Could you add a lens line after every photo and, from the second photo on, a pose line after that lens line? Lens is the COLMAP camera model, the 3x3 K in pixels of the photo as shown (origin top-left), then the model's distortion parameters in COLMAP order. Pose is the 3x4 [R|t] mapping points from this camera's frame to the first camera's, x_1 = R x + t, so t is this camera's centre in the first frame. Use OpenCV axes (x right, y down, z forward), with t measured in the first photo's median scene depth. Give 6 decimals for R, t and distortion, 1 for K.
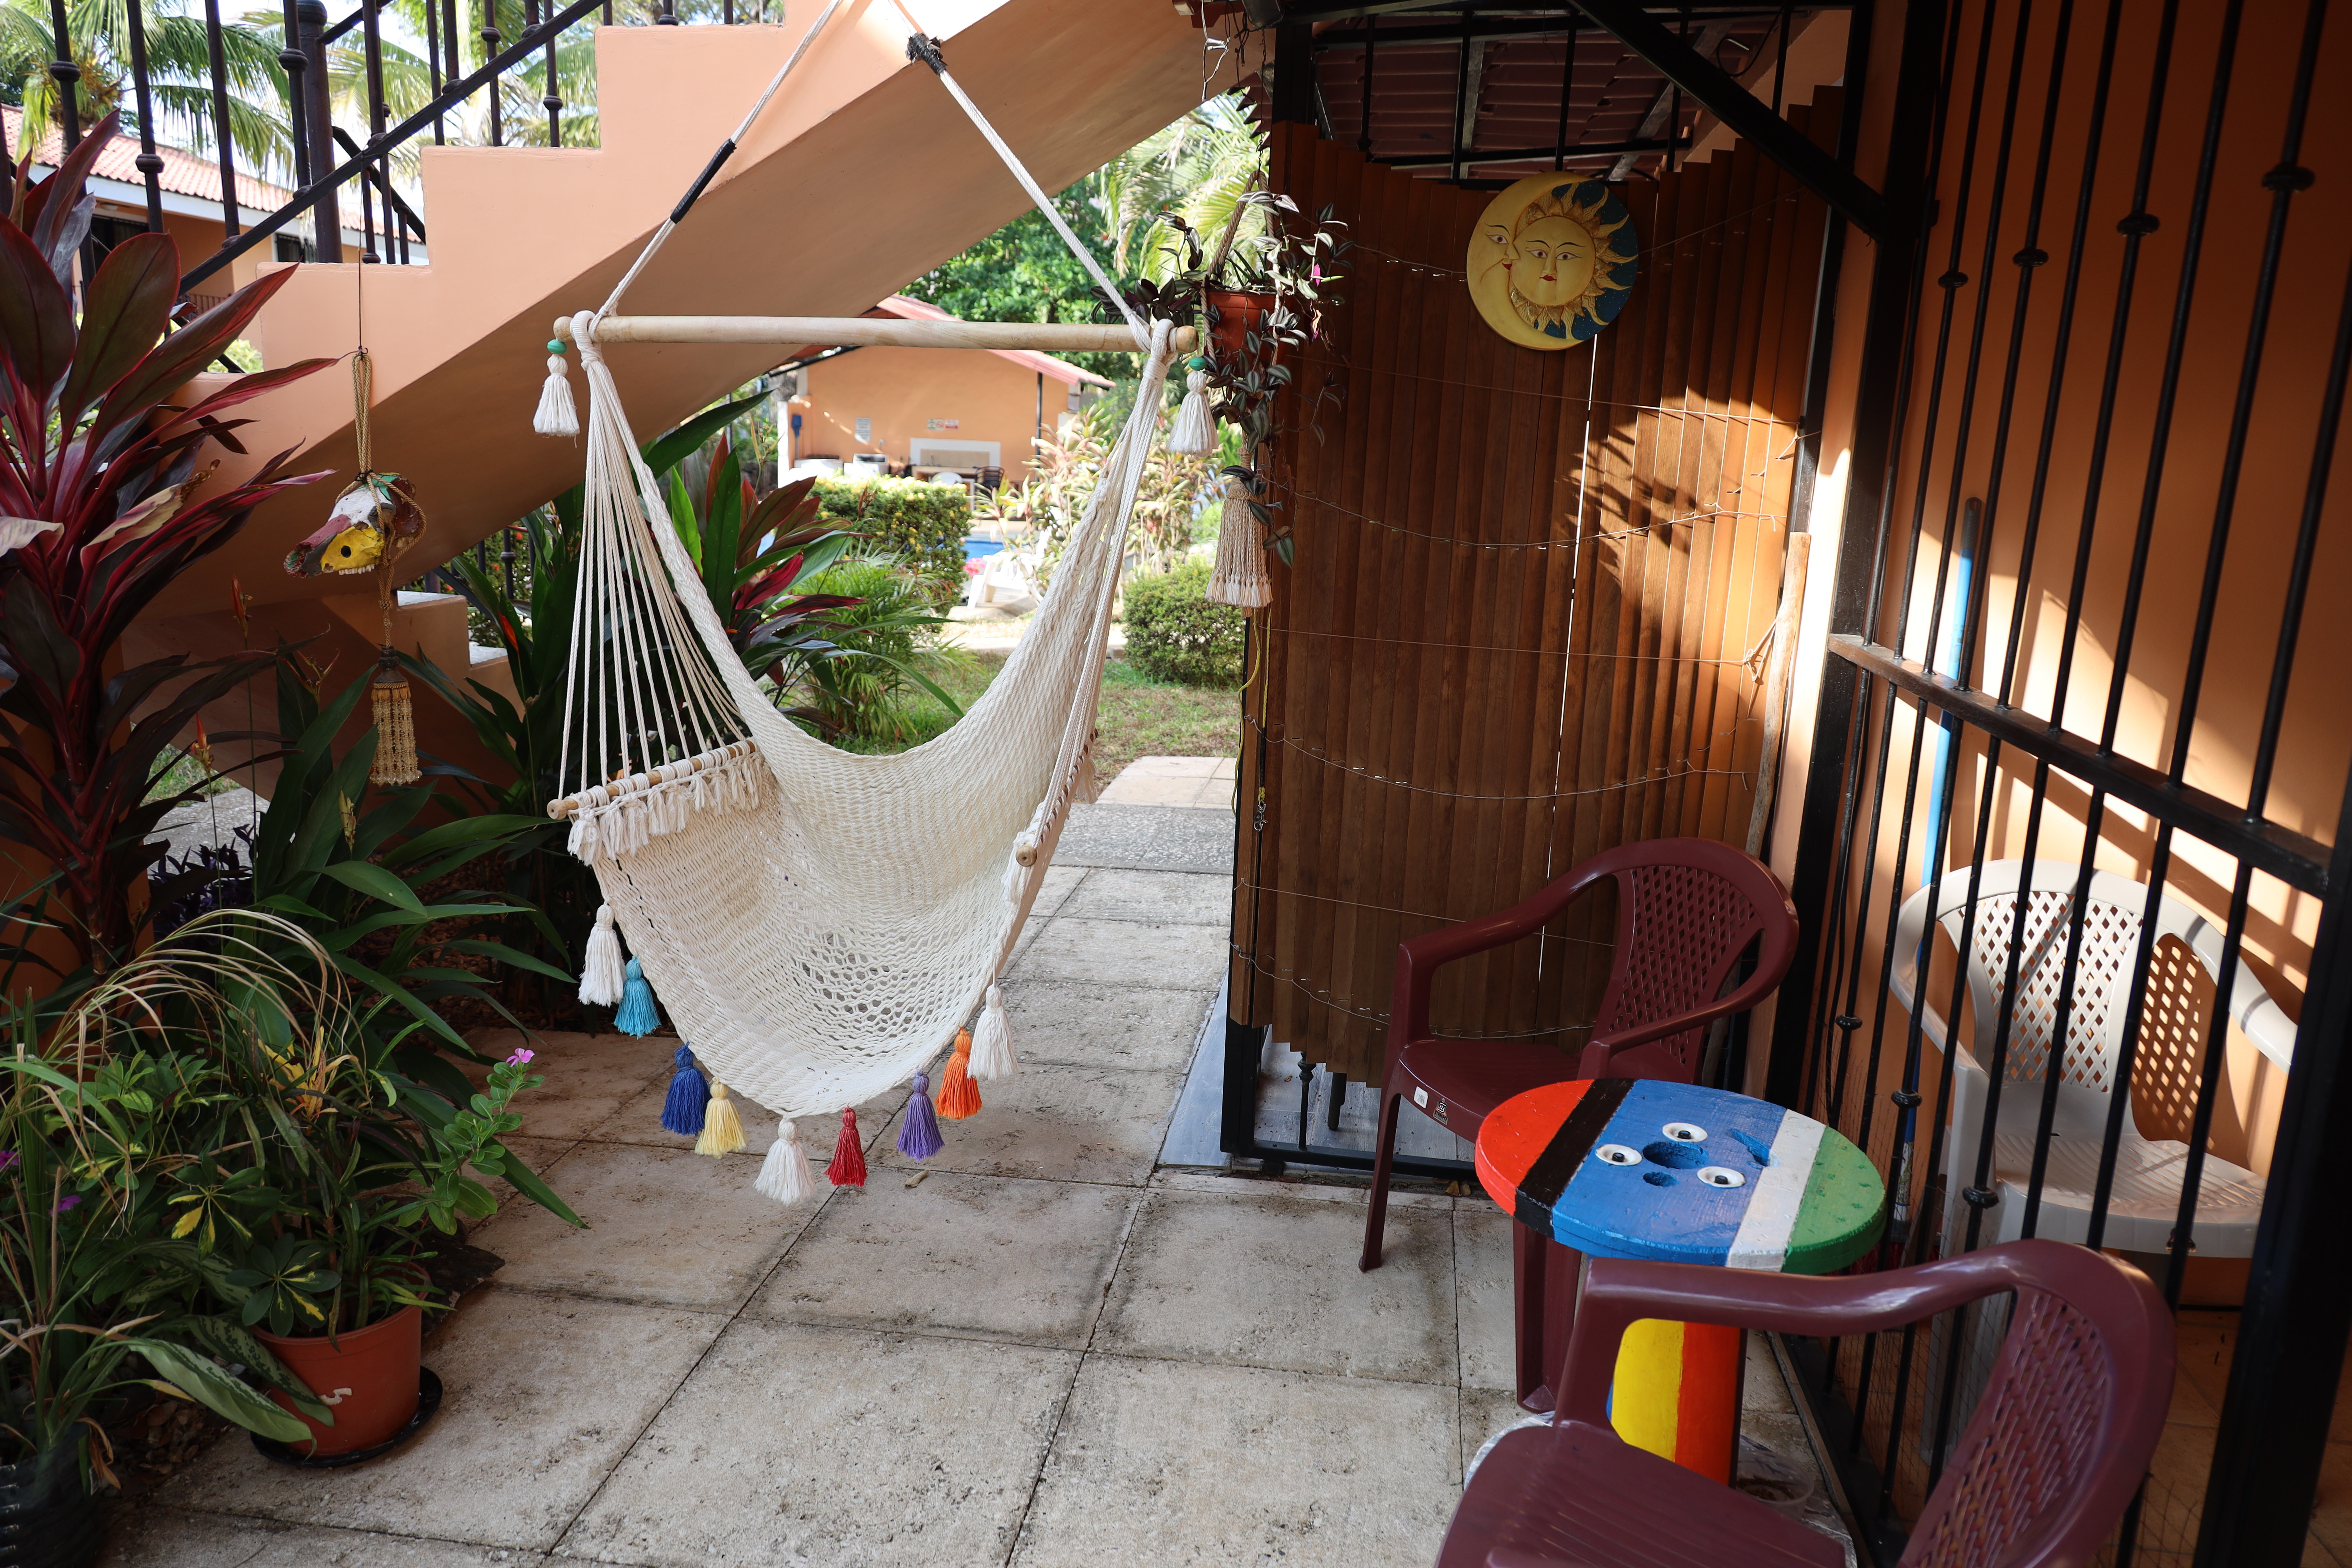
lens RADIAL K [[1629.3, 0, 1174.4], [0, 1629.3, 775.5], [0, 0, 1]] dist [0.032558, 0.002254]
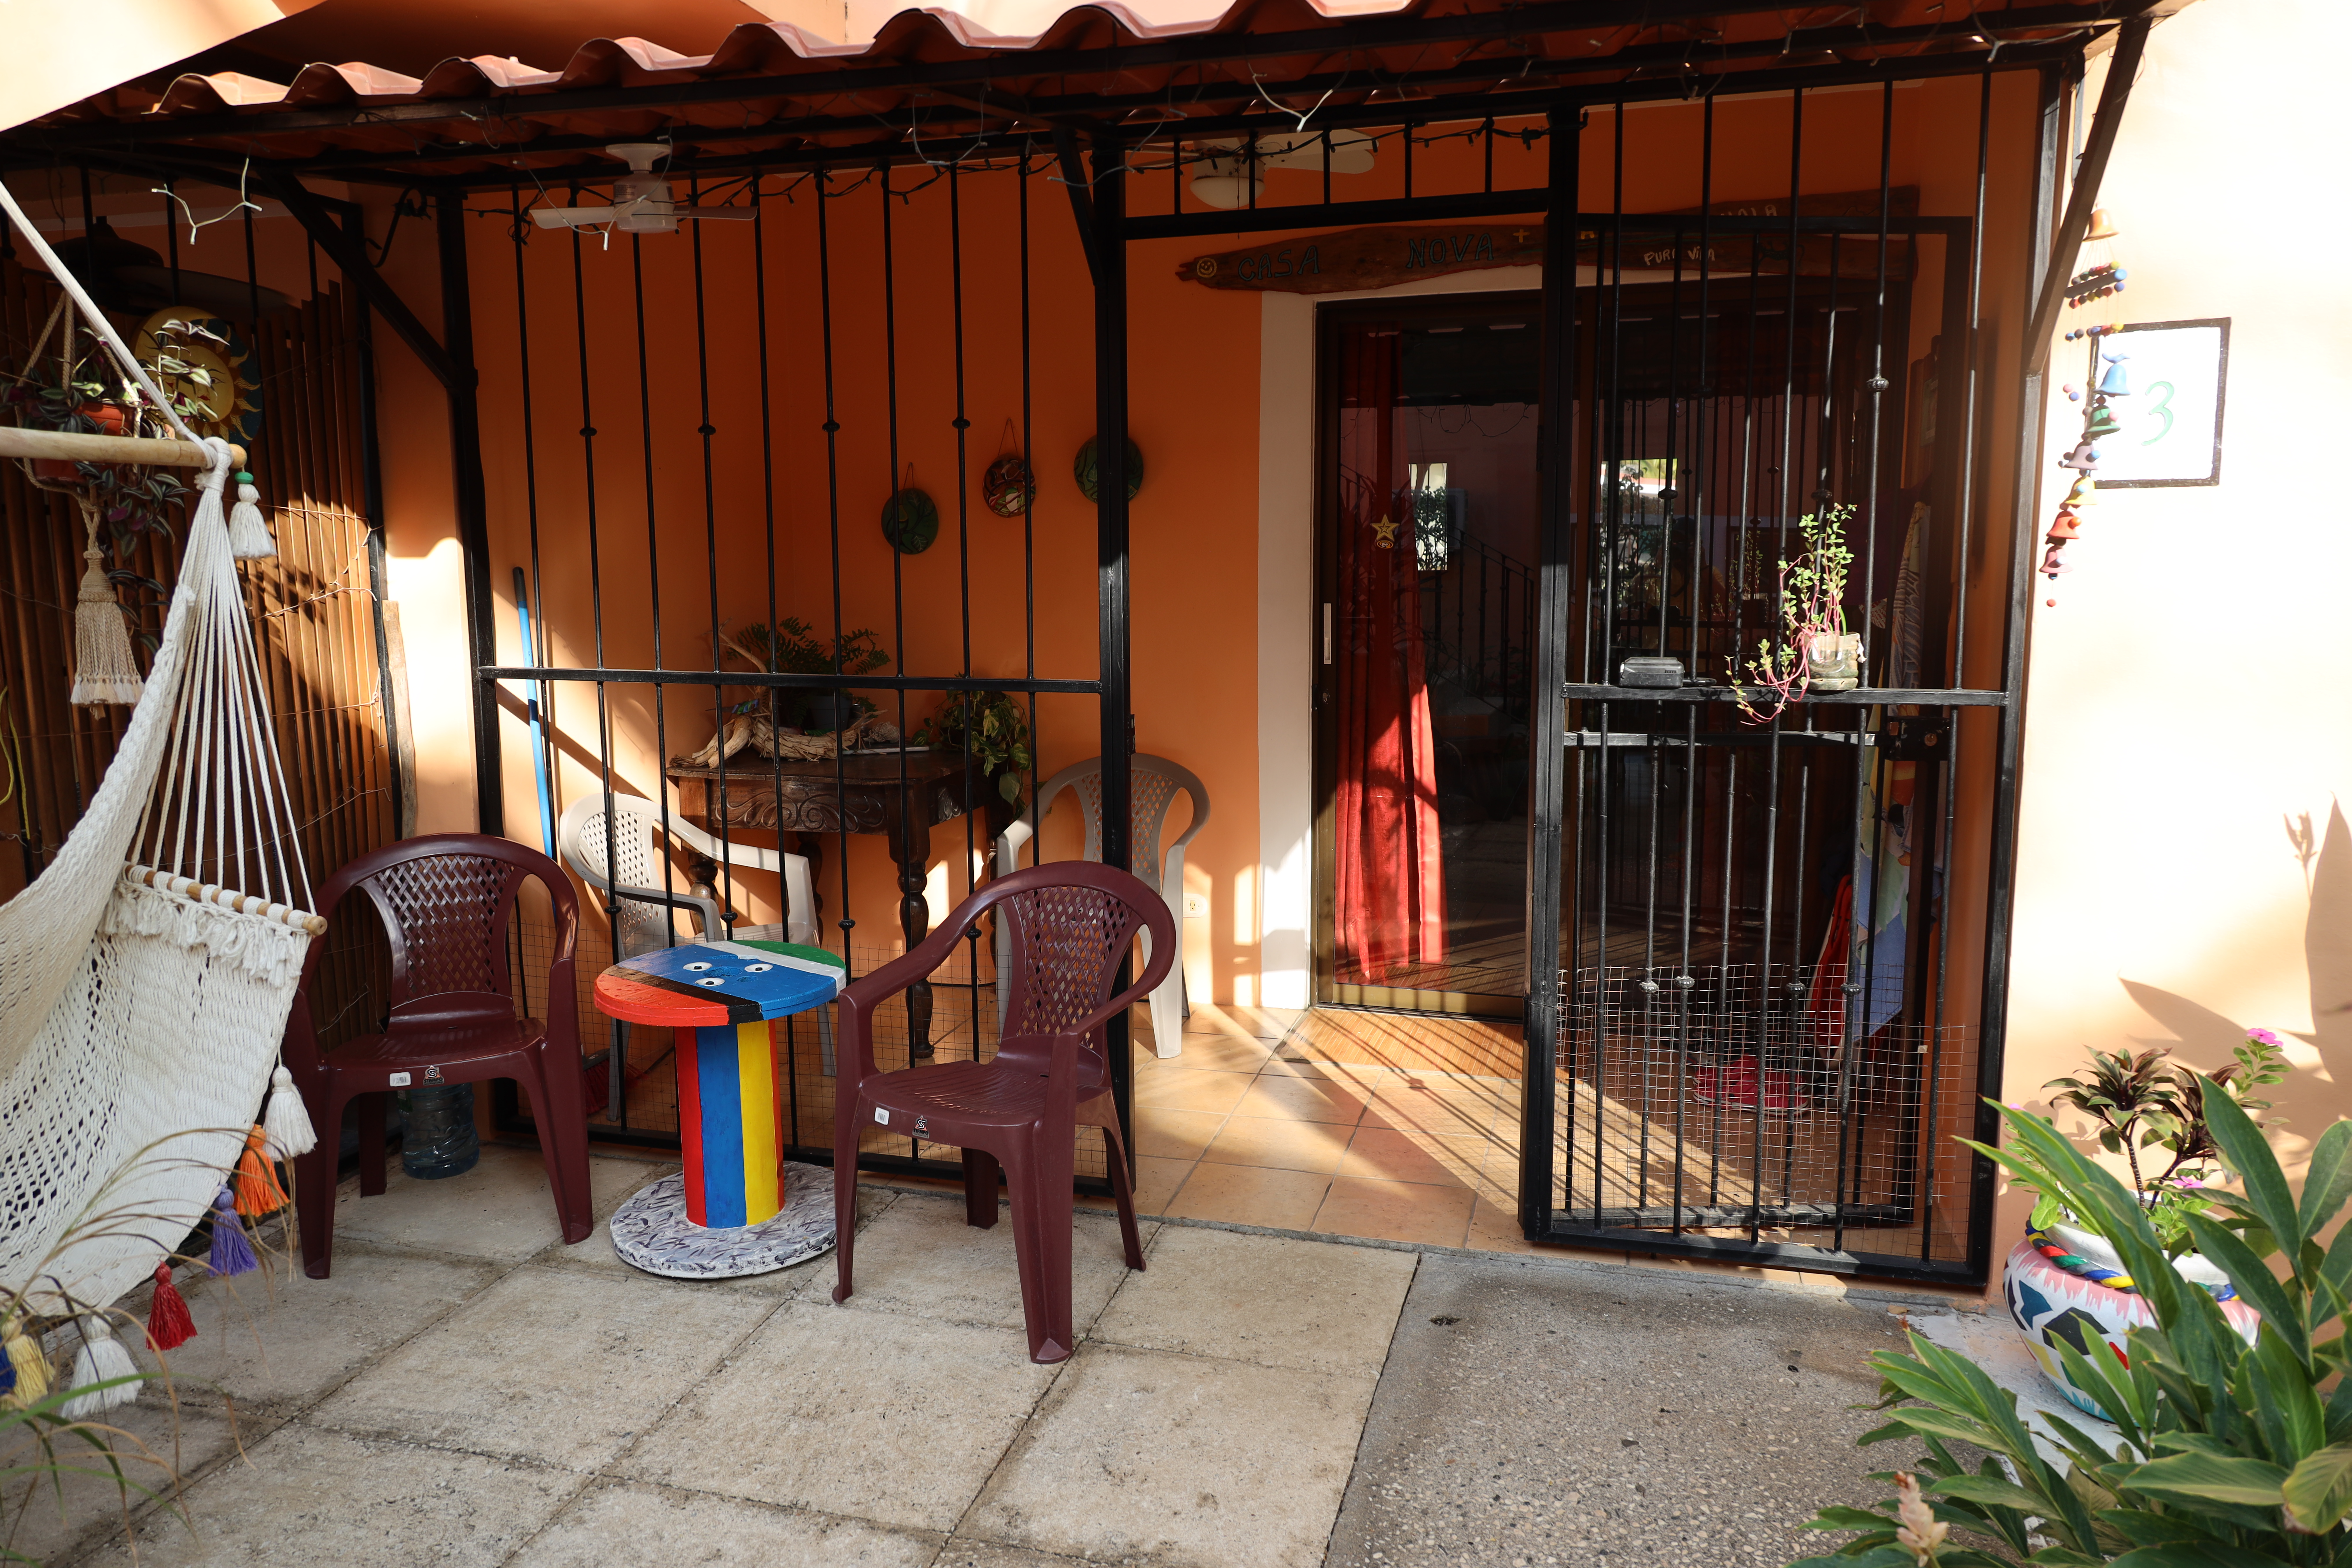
lens RADIAL K [[1614.5, 0, 1160.6], [0, 1614.5, 786.0], [0, 0, 1]] dist [0.007222, -0.000548]
pose [[0.143657, -0.174646, 0.974095, -0.824224], [0.204456, 0.968307, 0.143456, -0.064643], [-0.968277, 0.178551, 0.174811, 0.195456]]
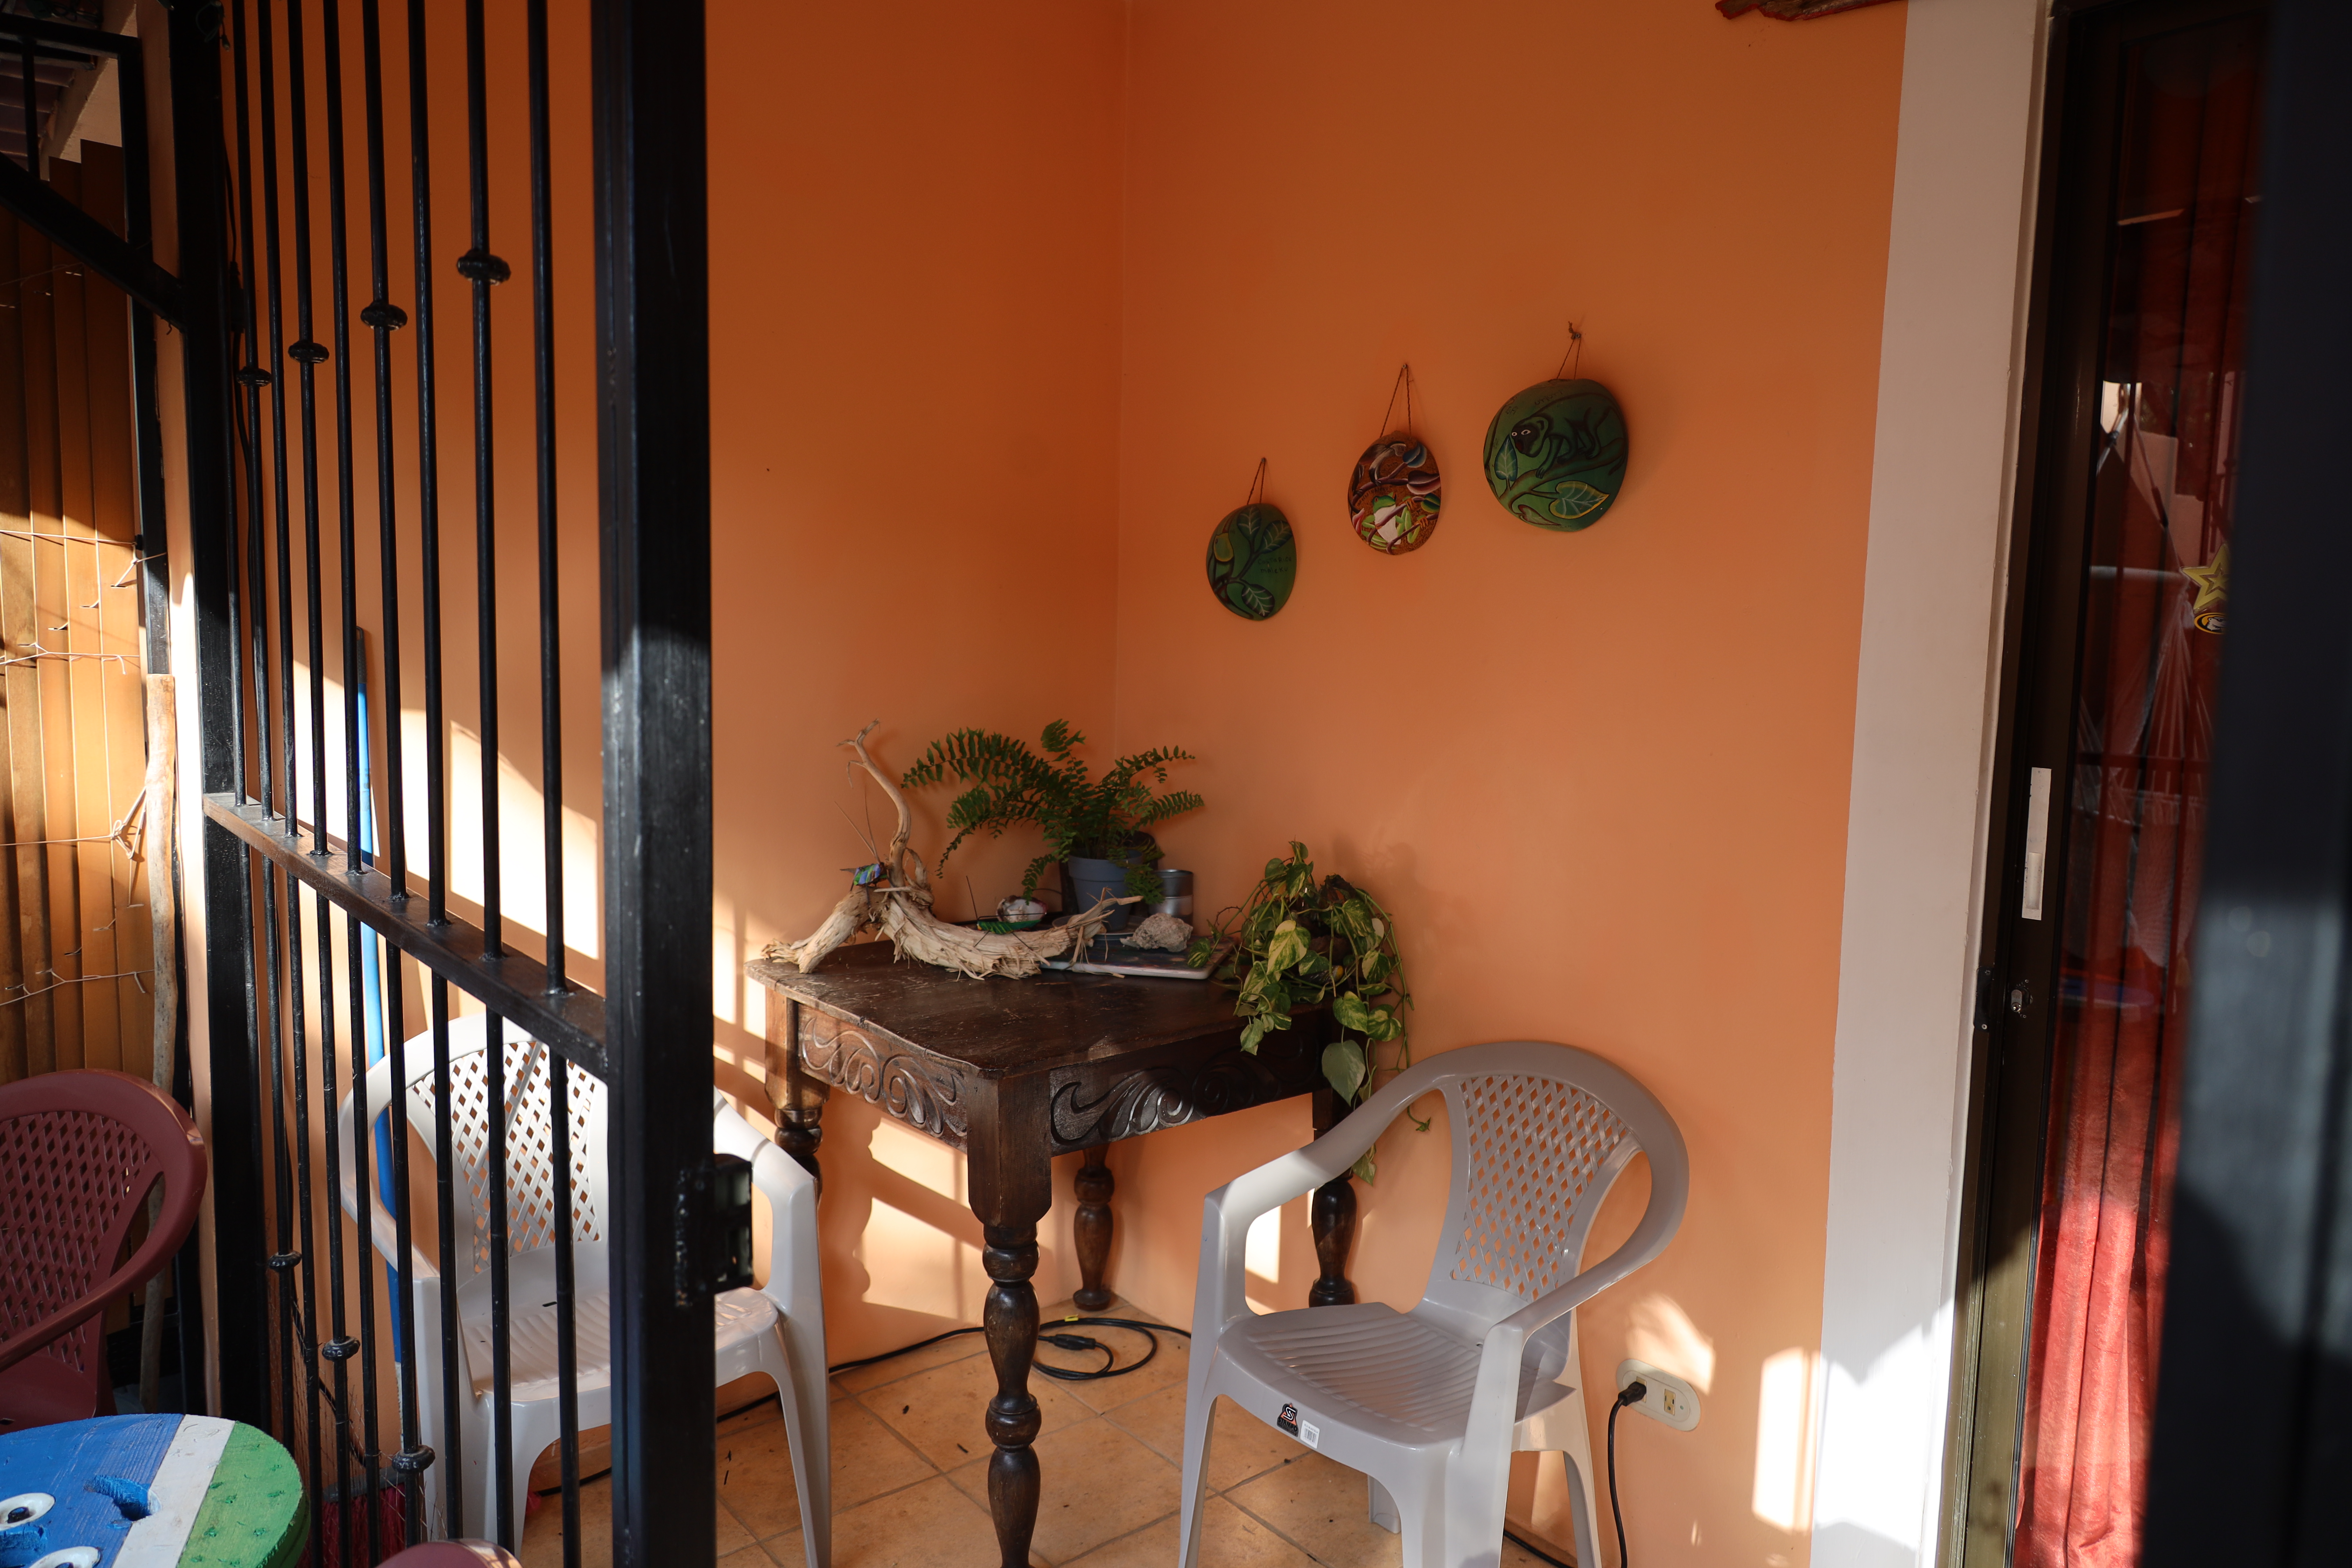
lens RADIAL K [[1614.5, 0, 1160.6], [0, 1614.5, 786.0], [0, 0, 1]] dist [0.007222, -0.000548]
pose [[0.678433, -0.097987, 0.728098, 0.130633], [0.148581, 0.988886, -0.005362, -0.014486], [-0.719480, 0.111819, 0.685452, 0.091945]]
